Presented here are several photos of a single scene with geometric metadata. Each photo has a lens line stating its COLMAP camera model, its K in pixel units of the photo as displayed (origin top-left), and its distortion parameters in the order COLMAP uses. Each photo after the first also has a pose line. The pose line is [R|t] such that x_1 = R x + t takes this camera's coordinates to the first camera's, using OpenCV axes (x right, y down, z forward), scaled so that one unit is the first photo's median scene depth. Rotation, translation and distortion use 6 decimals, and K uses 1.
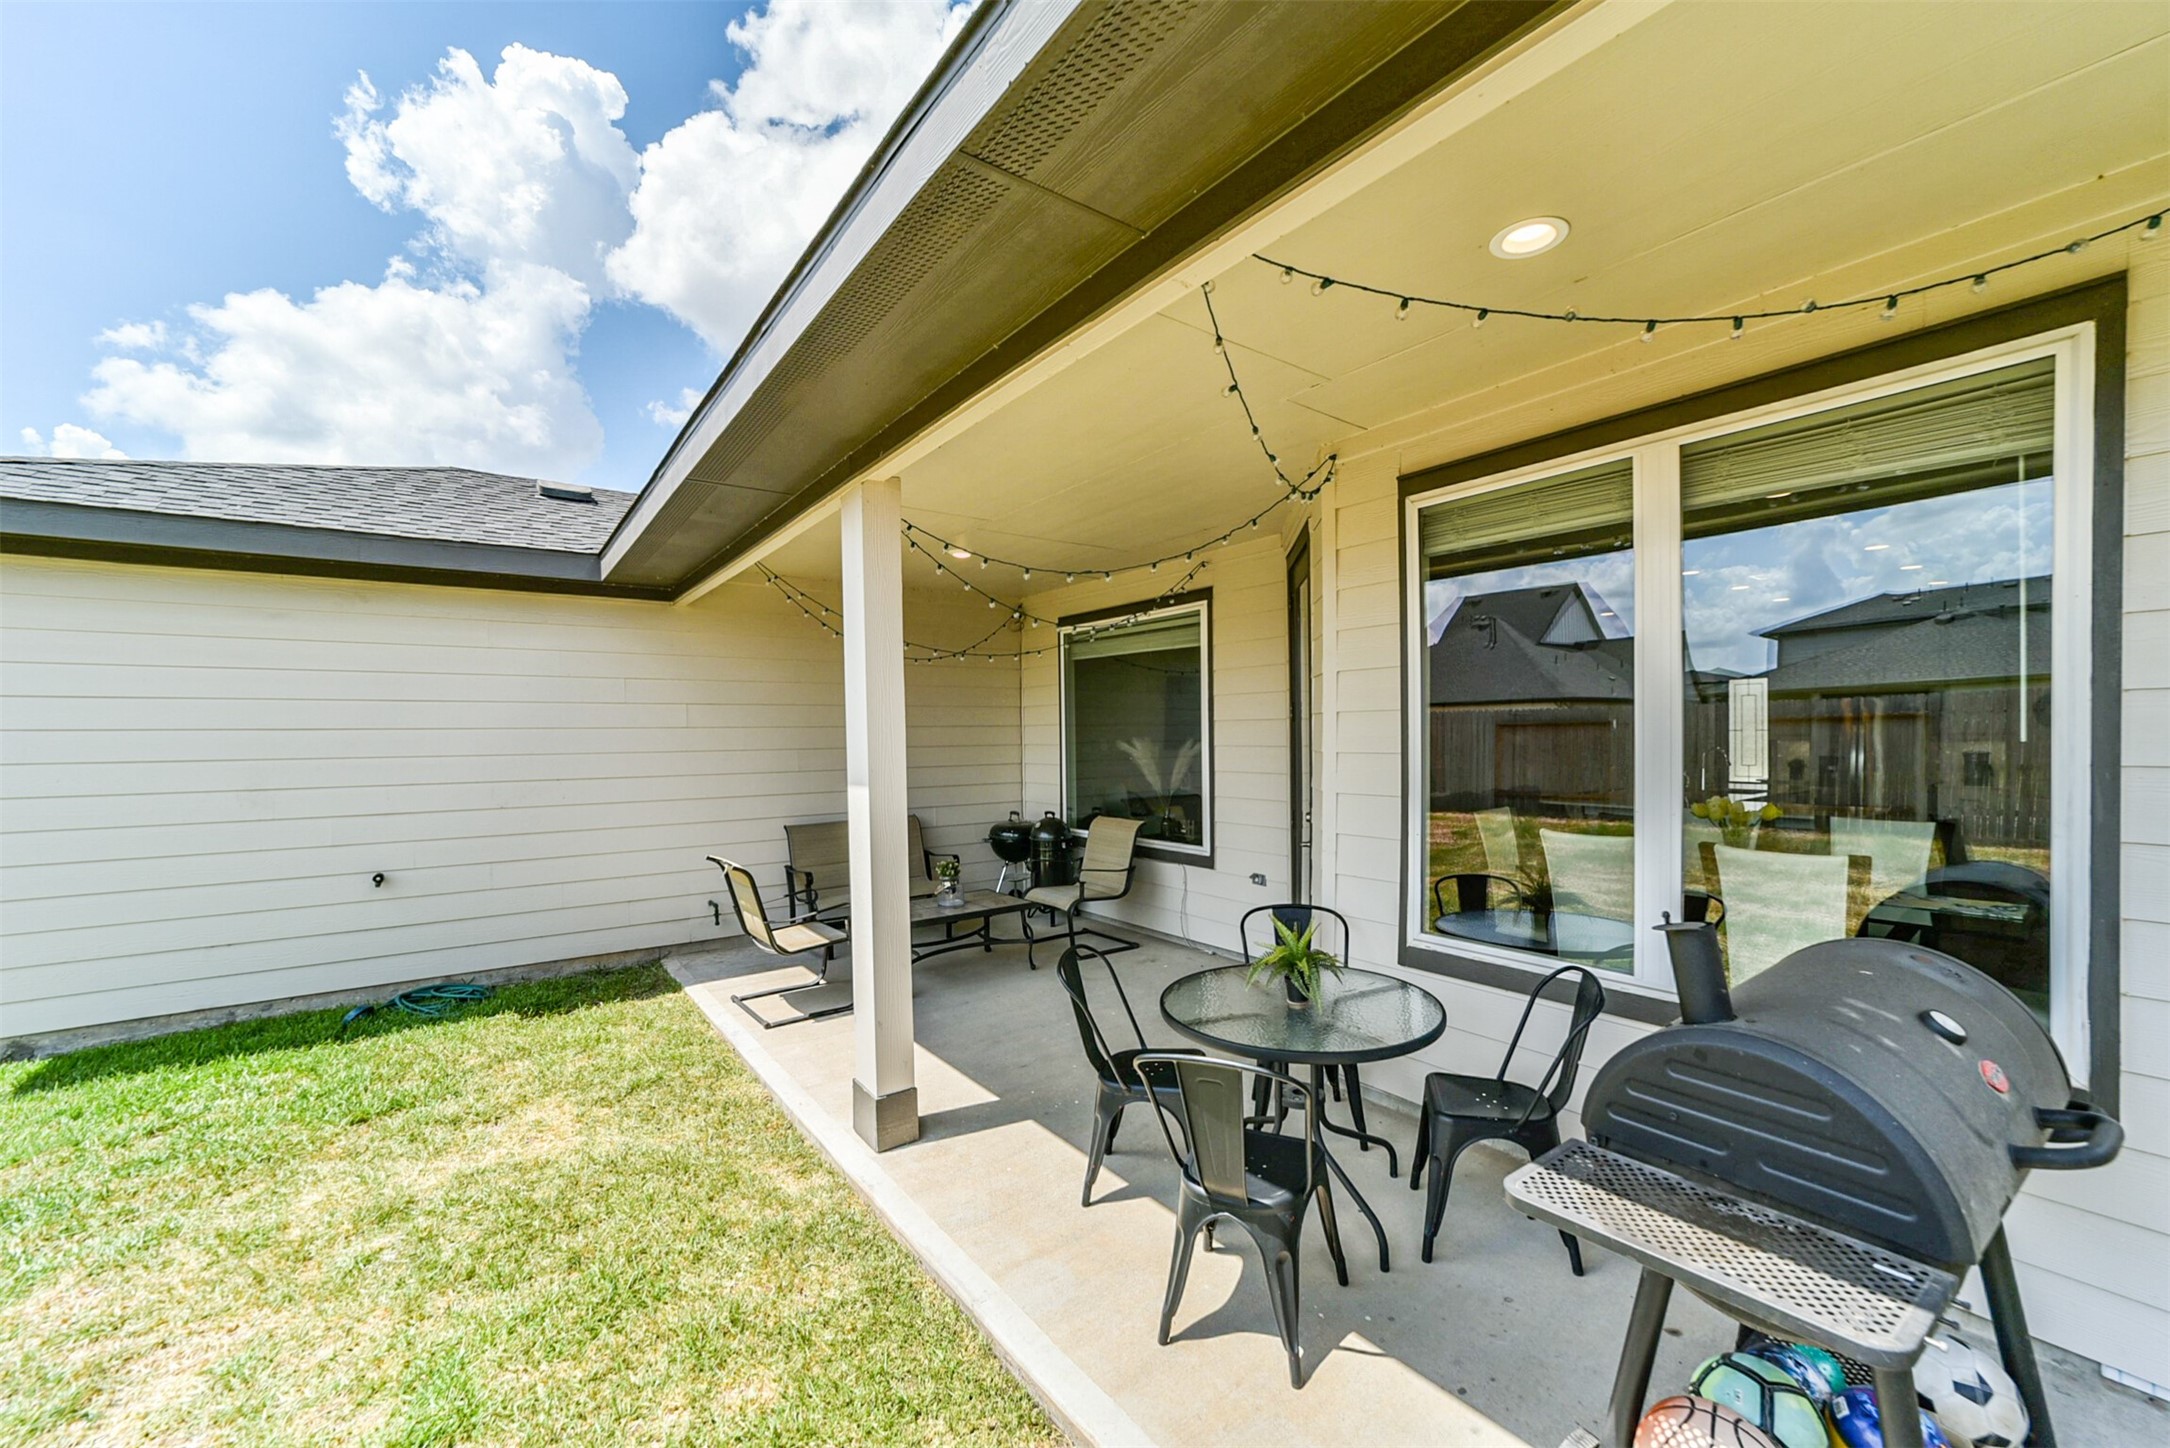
lens RADIAL K [[845.6, 0, 1085.6], [0, 845.6, 728.8], [0, 0, 1]] dist [-0.003942, 0.001859]
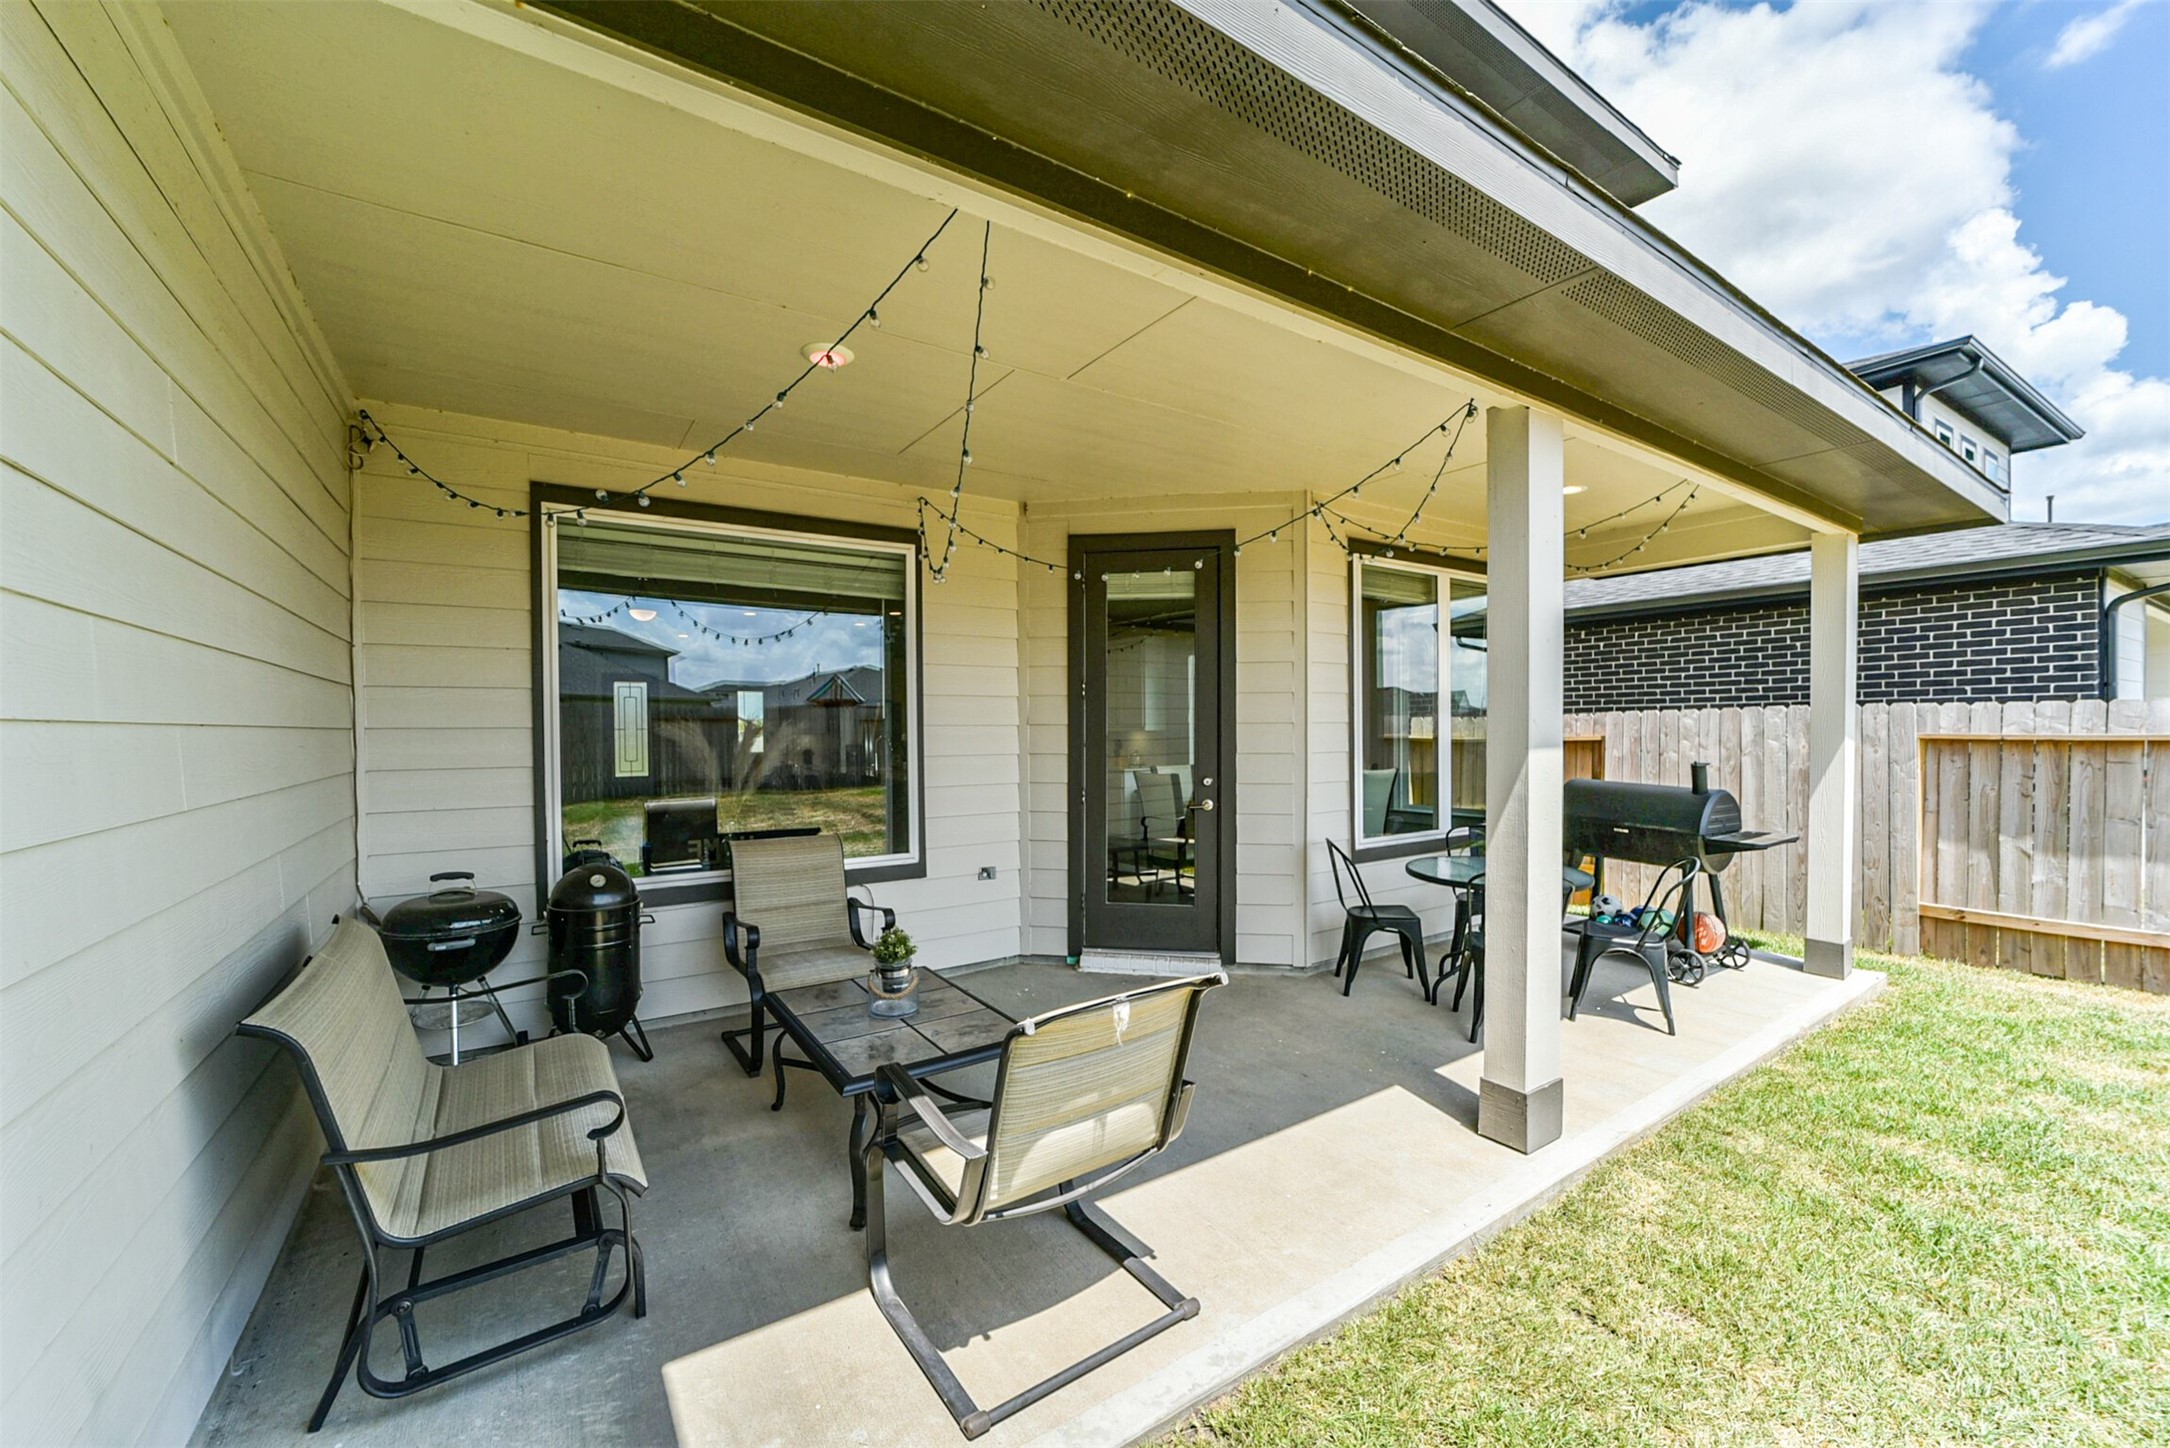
lens RADIAL K [[845.6, 0, 1088.2], [0, 845.6, 736.0], [0, 0, 1]] dist [-0.003942, 0.001859]
pose [[0.043976, 0.000910, 0.999032, -0.836740], [0.002355, 0.999997, -0.001014, 0.039639], [-0.999030, 0.002397, 0.043974, 1.029304]]
